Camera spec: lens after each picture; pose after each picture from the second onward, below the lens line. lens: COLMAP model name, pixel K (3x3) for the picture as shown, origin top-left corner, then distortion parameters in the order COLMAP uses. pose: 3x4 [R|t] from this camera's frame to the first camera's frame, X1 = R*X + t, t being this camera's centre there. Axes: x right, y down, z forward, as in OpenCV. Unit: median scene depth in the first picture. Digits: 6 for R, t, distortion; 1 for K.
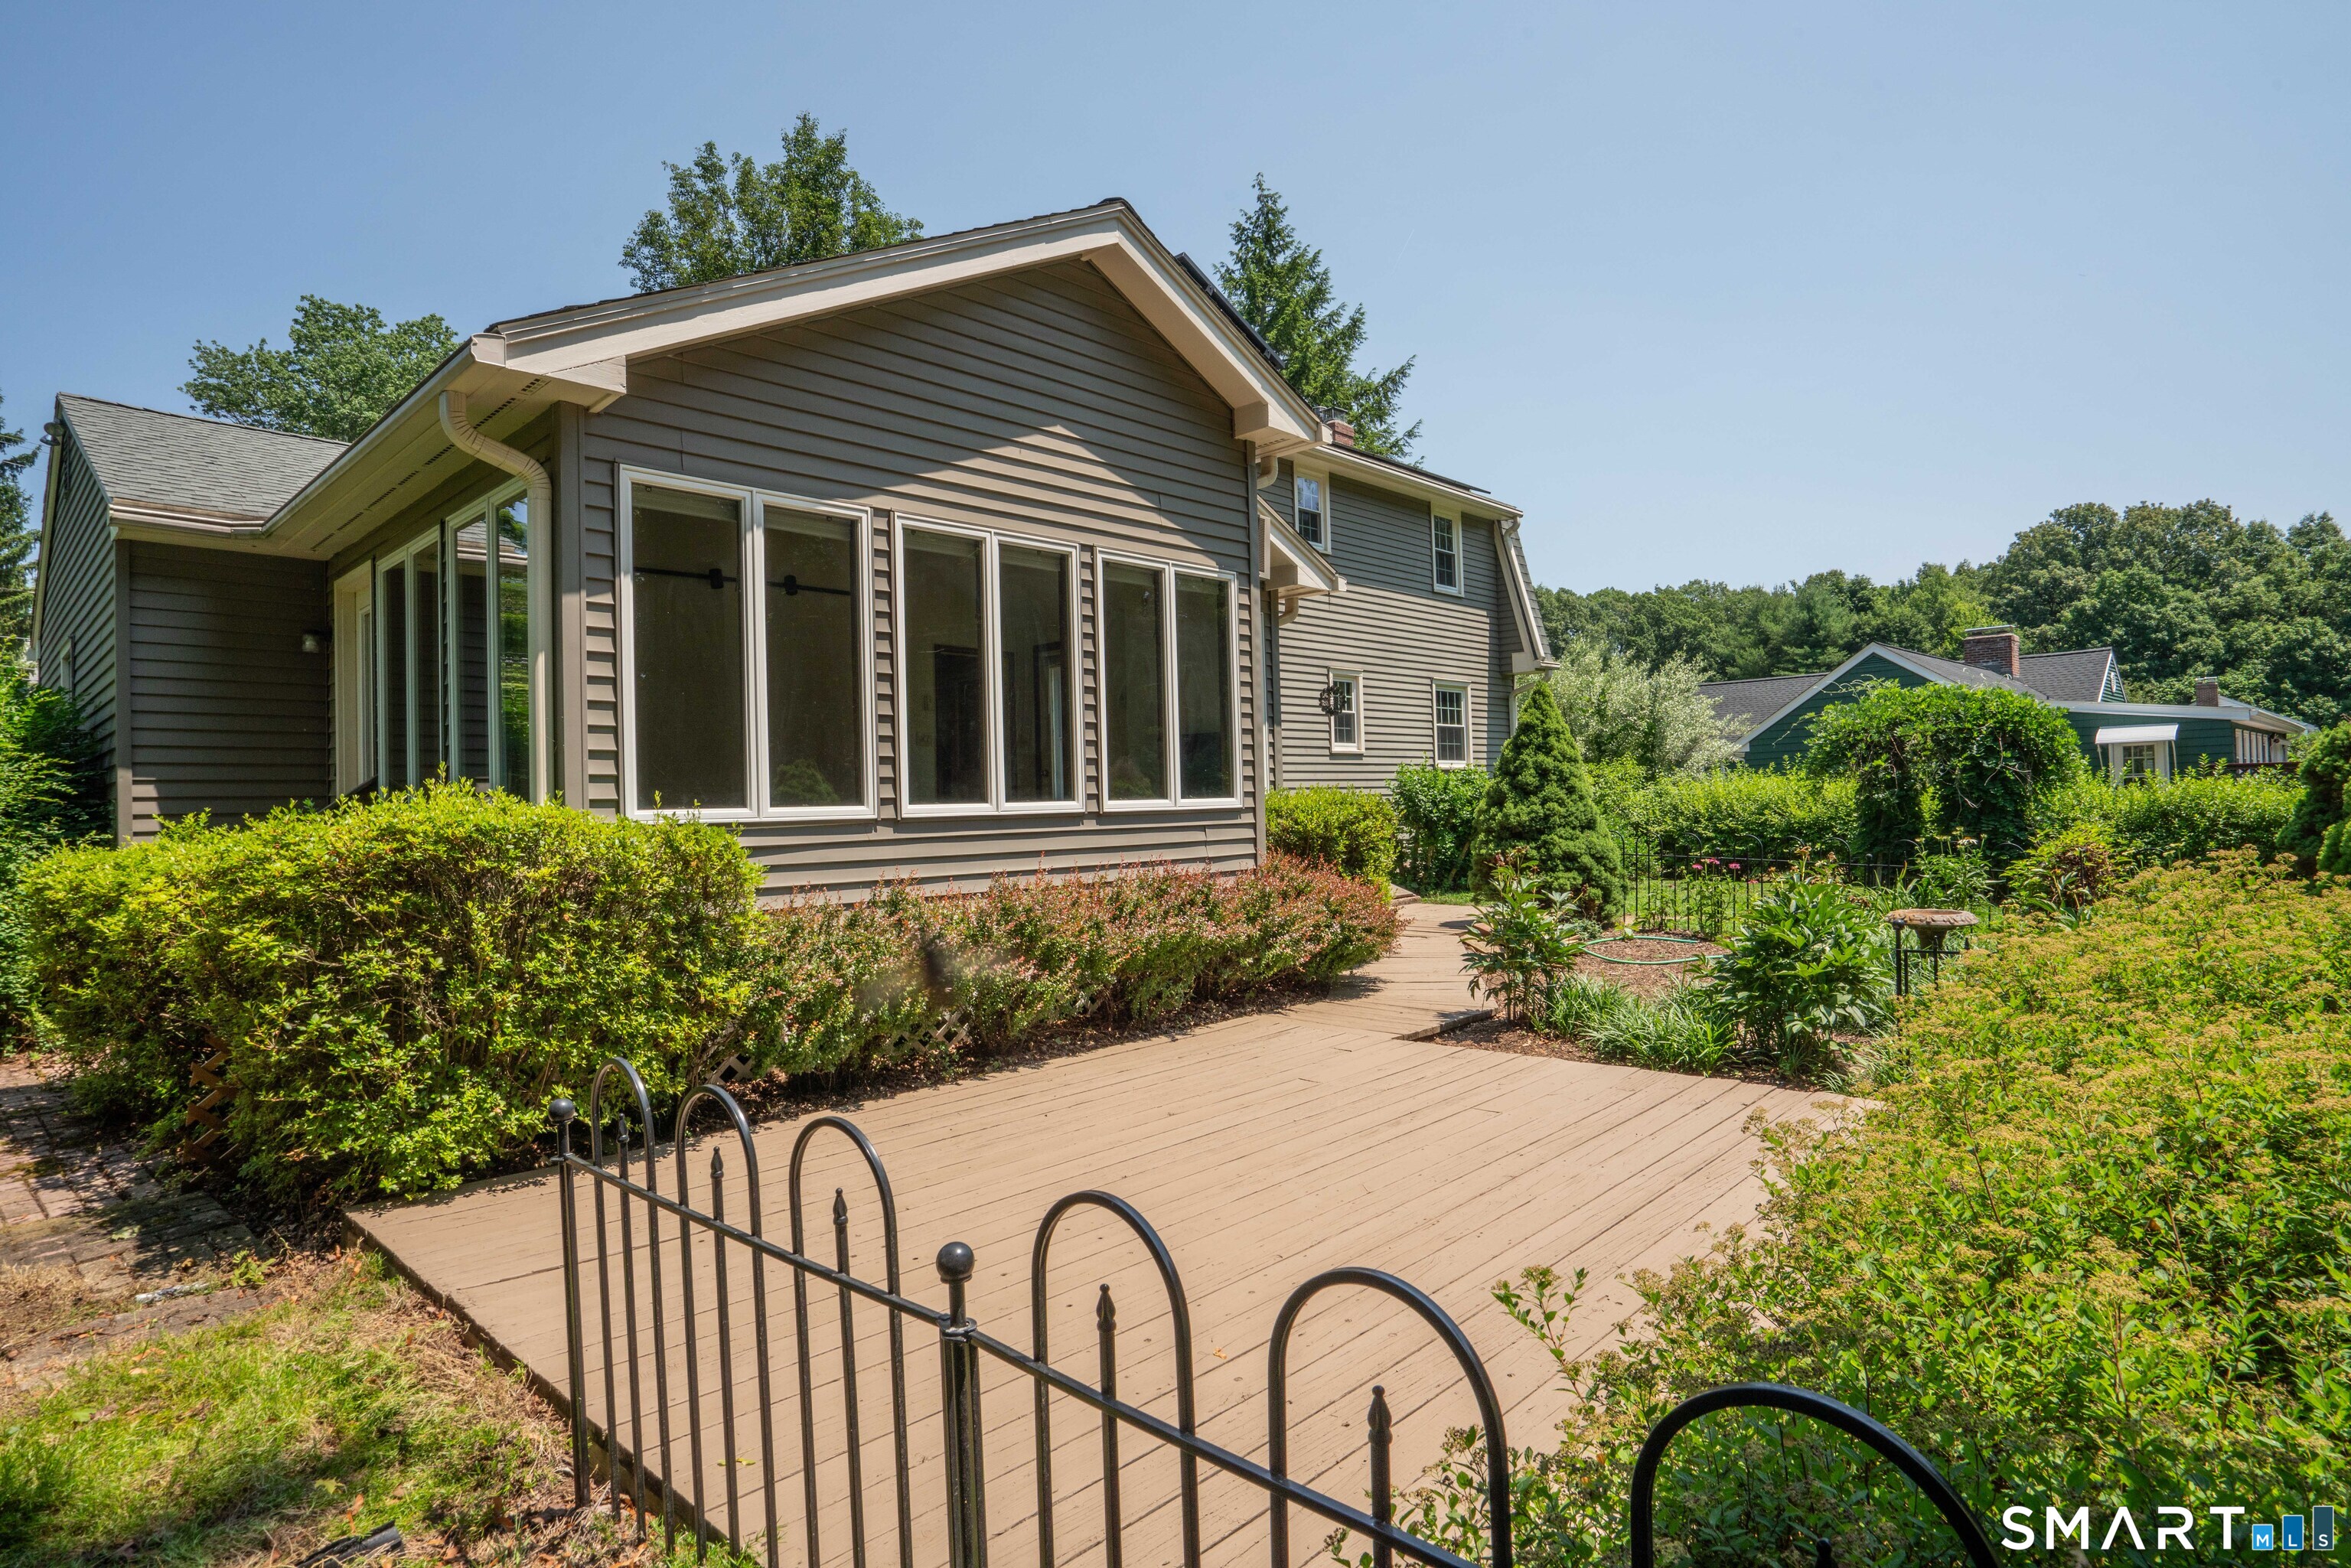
lens RADIAL K [[1254.8, 0, 1175.5], [0, 1254.8, 784.0], [0, 0, 1]] dist [-0.004438, 0.000688]
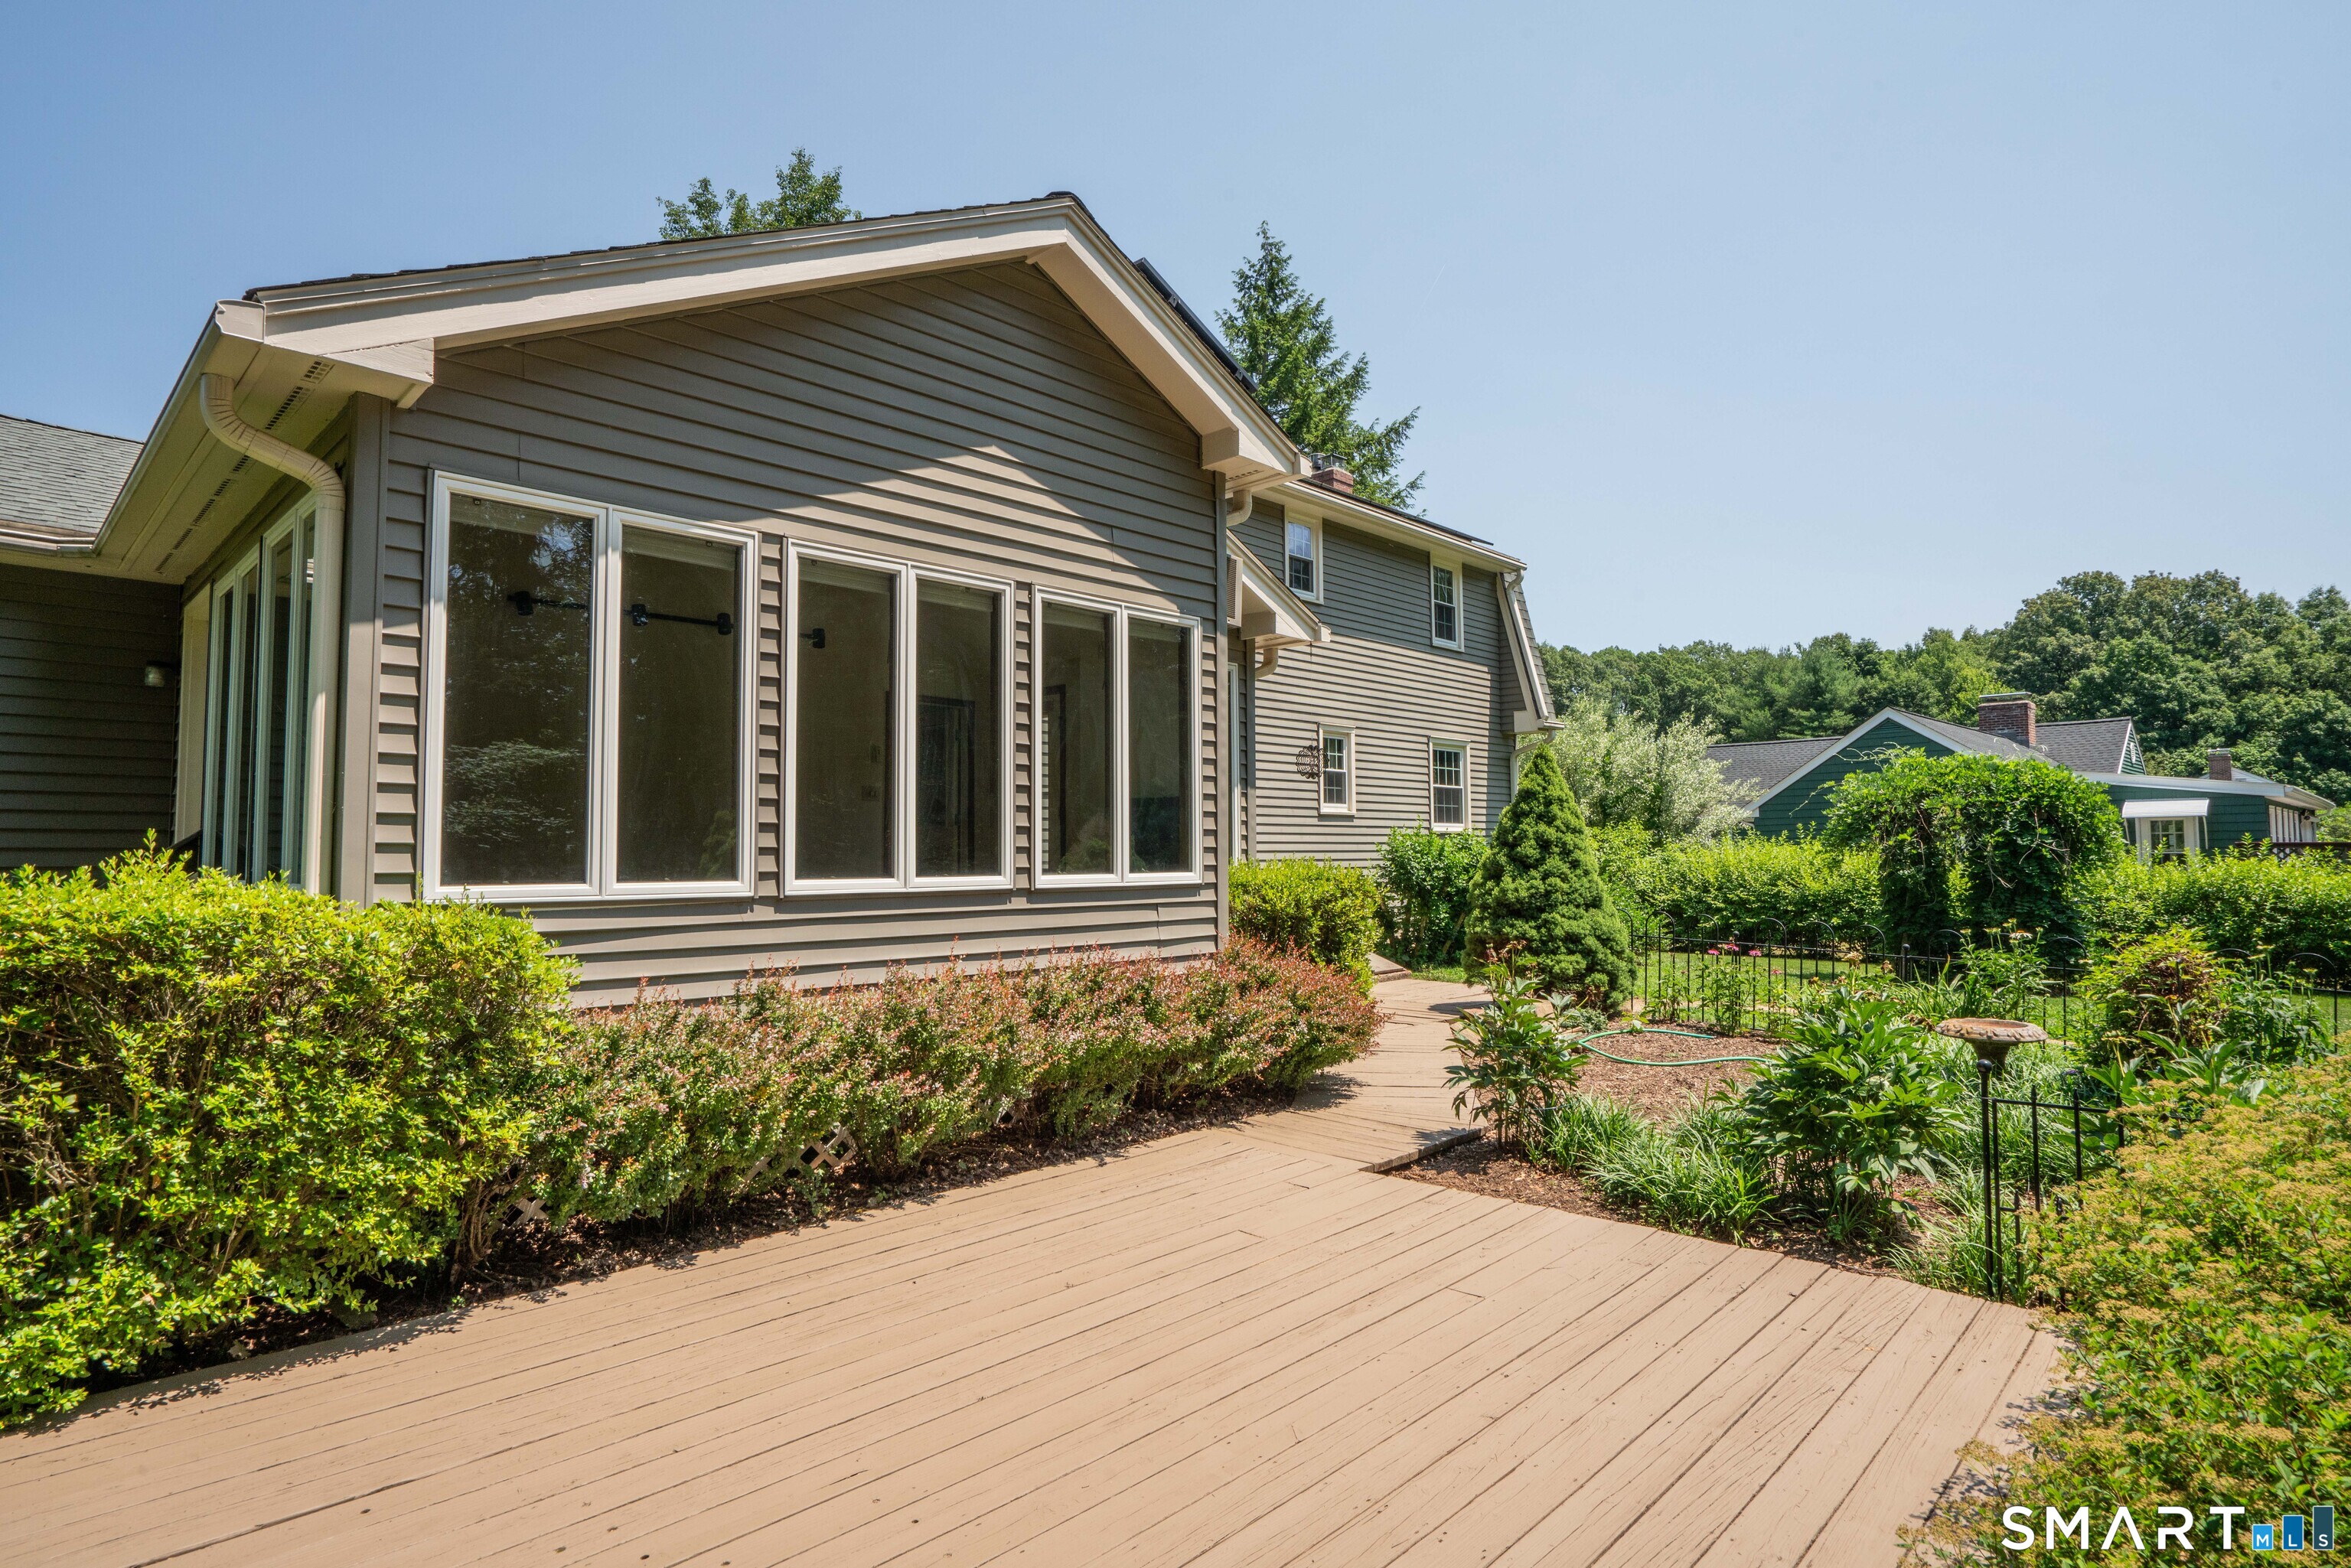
lens RADIAL K [[1232.0, 0, 1175.5], [0, 1232.0, 784.0], [0, 0, 1]] dist [-0.007026, -0.000100]
pose [[0.999753, 0.020688, -0.008126, 0.039568], [-0.020979, 0.999077, -0.037474, -0.017478], [0.007343, 0.037635, 0.999265, 0.128794]]
